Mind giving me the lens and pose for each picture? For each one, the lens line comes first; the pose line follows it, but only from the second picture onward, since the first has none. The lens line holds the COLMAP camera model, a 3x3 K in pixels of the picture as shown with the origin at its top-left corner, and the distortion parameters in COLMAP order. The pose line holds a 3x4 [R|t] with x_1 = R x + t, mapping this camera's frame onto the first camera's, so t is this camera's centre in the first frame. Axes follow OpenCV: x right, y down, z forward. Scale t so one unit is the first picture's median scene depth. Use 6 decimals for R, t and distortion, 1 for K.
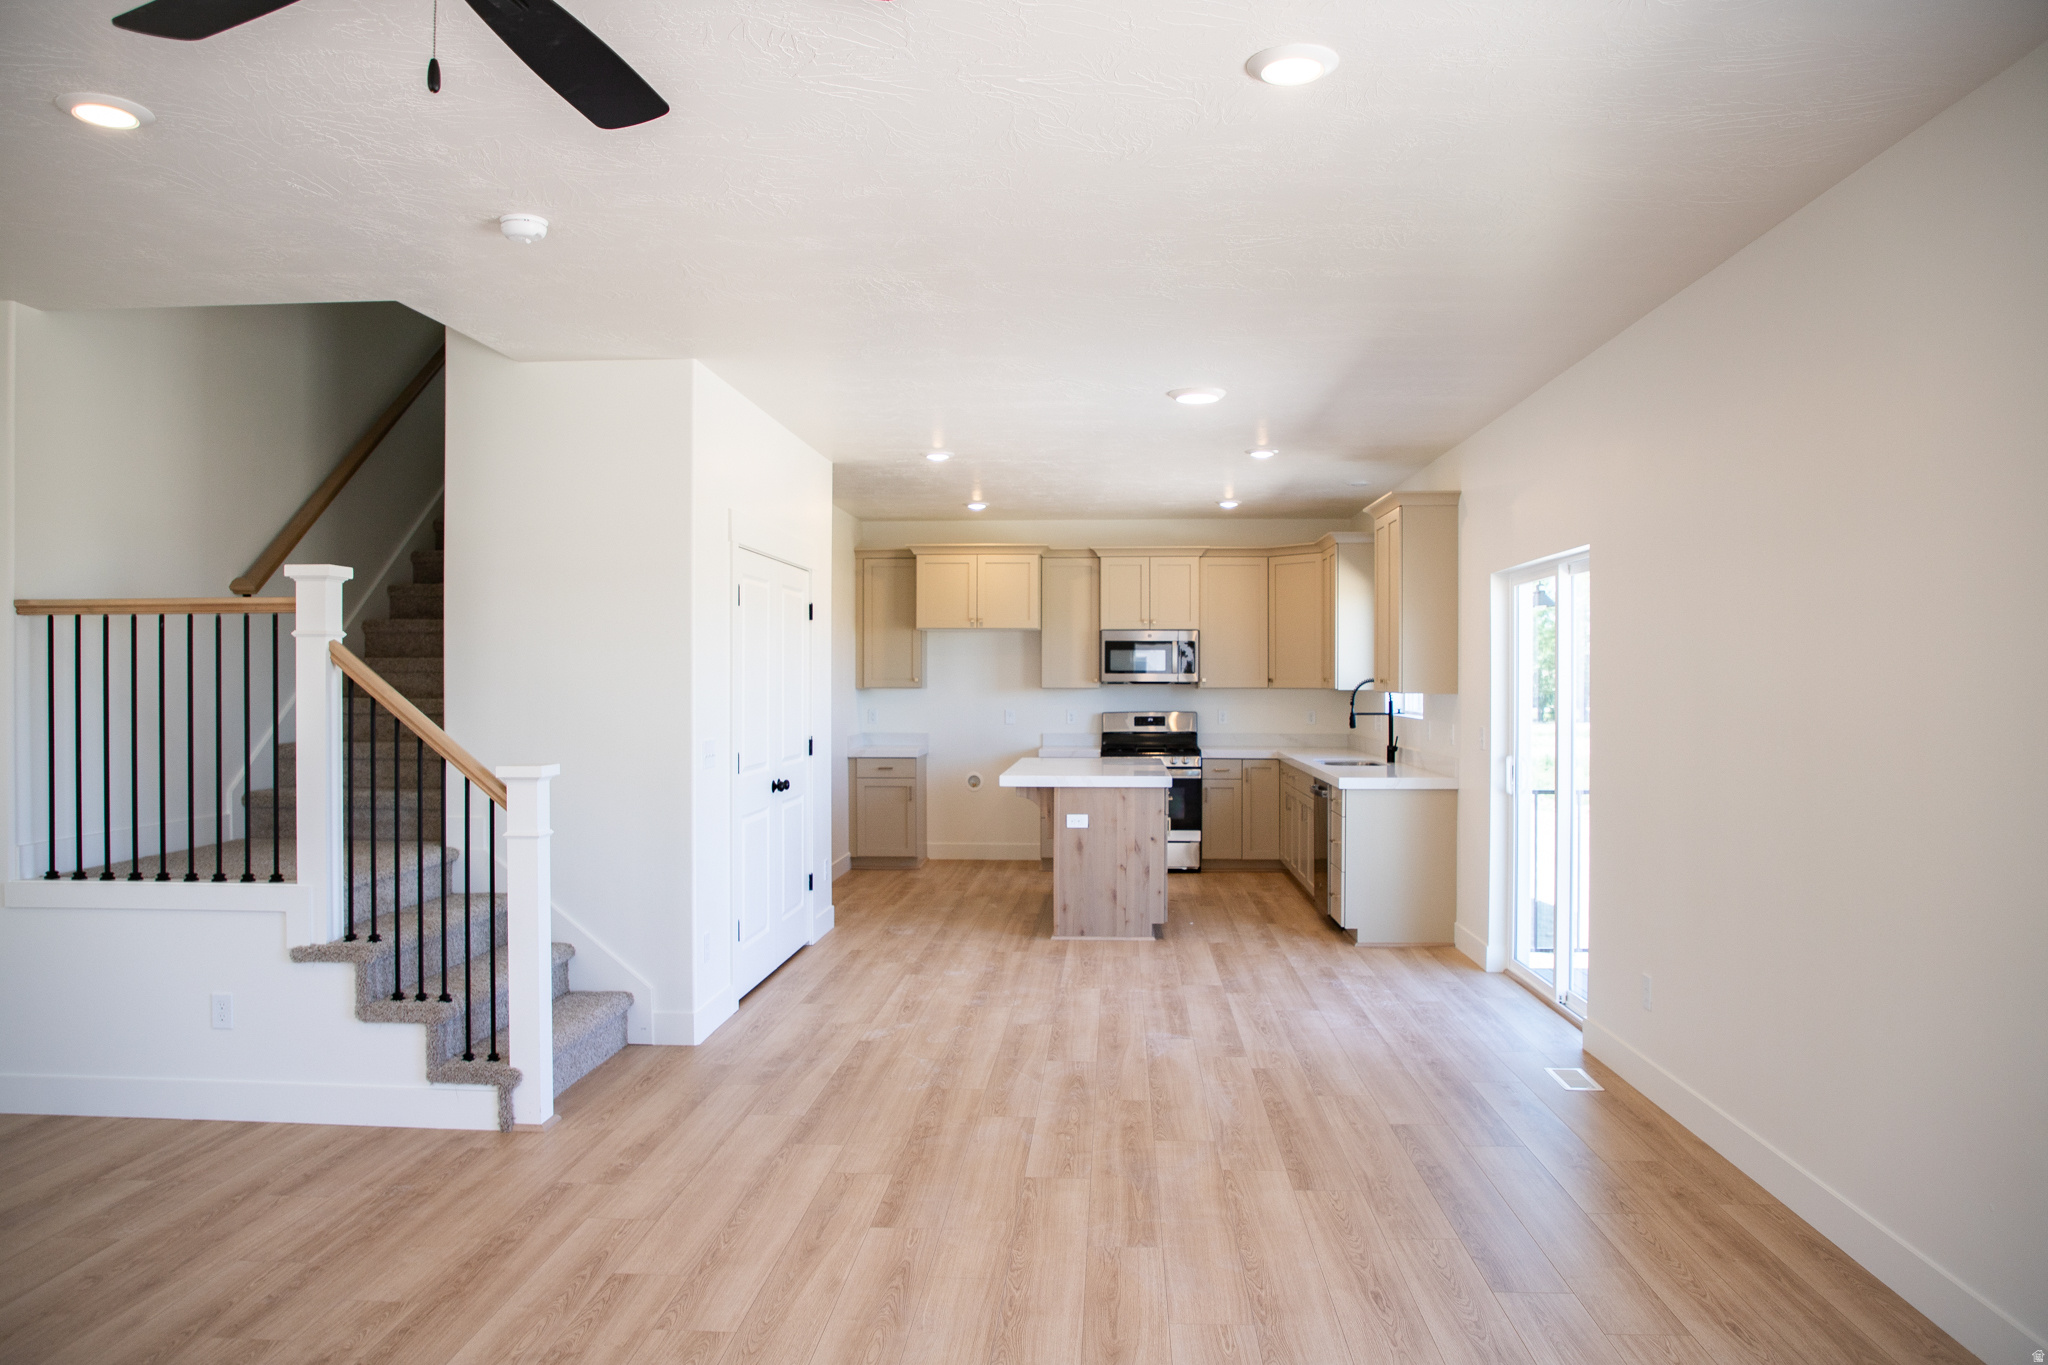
lens RADIAL K [[1484.0, 0, 1024.0], [0, 1484.0, 682.5], [0, 0, 1]] dist [-0.063882, 0.001810]
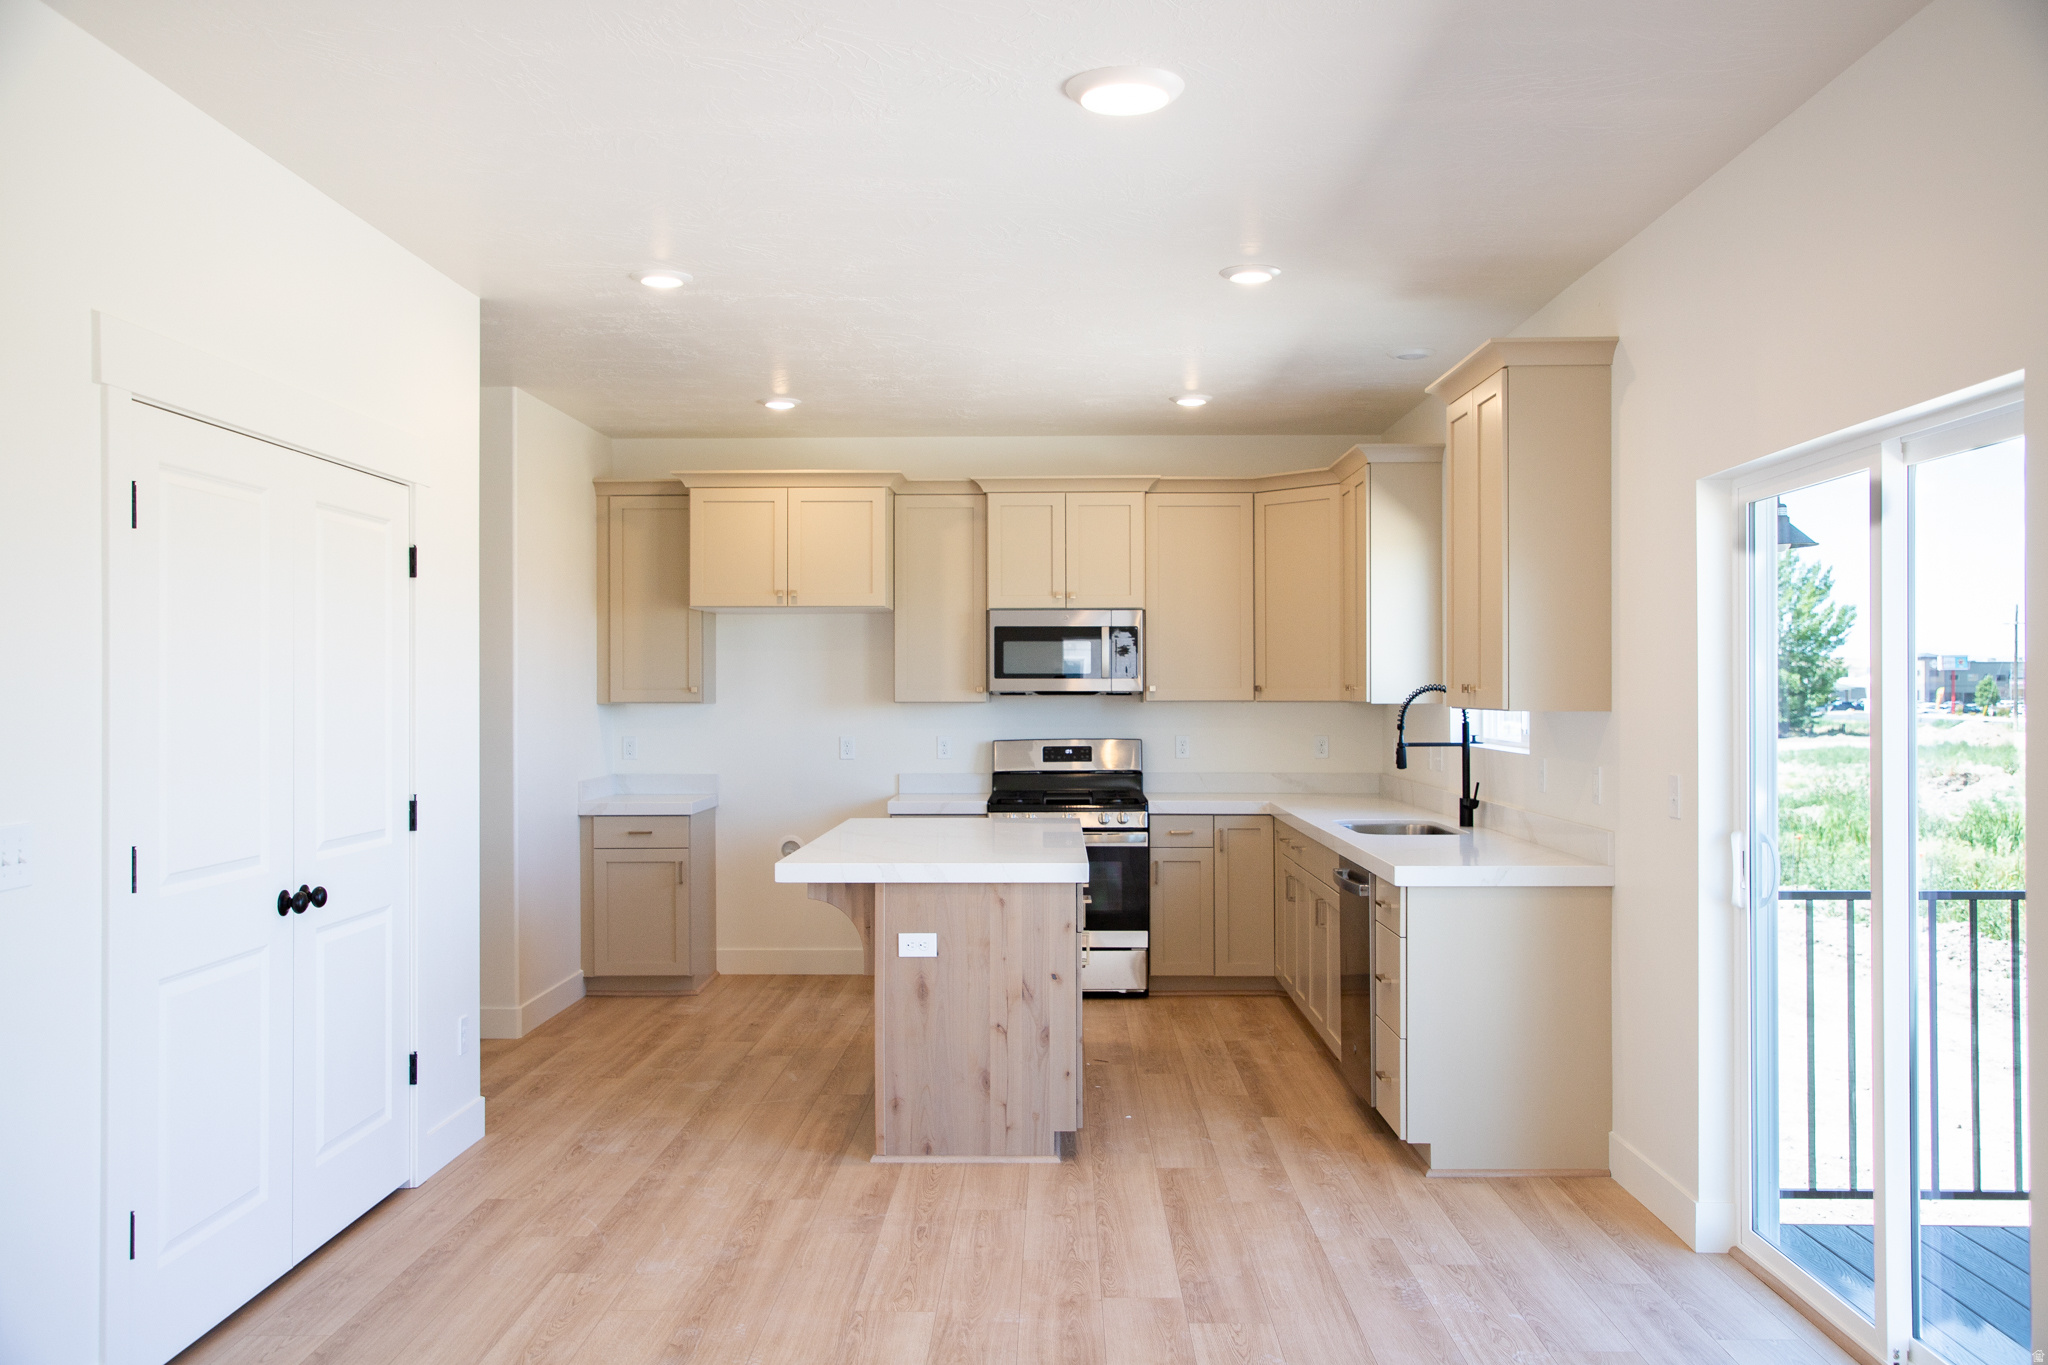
lens RADIAL K [[1780.0, 0, 1024.0], [0, 1780.0, 682.5], [0, 0, 1]] dist [0.004562, 0.000235]
pose [[0.999071, -0.003002, 0.042999, 0.041051], [0.003295, 0.999972, -0.006733, 0.000758], [-0.042978, 0.006868, 0.999052, 0.295321]]
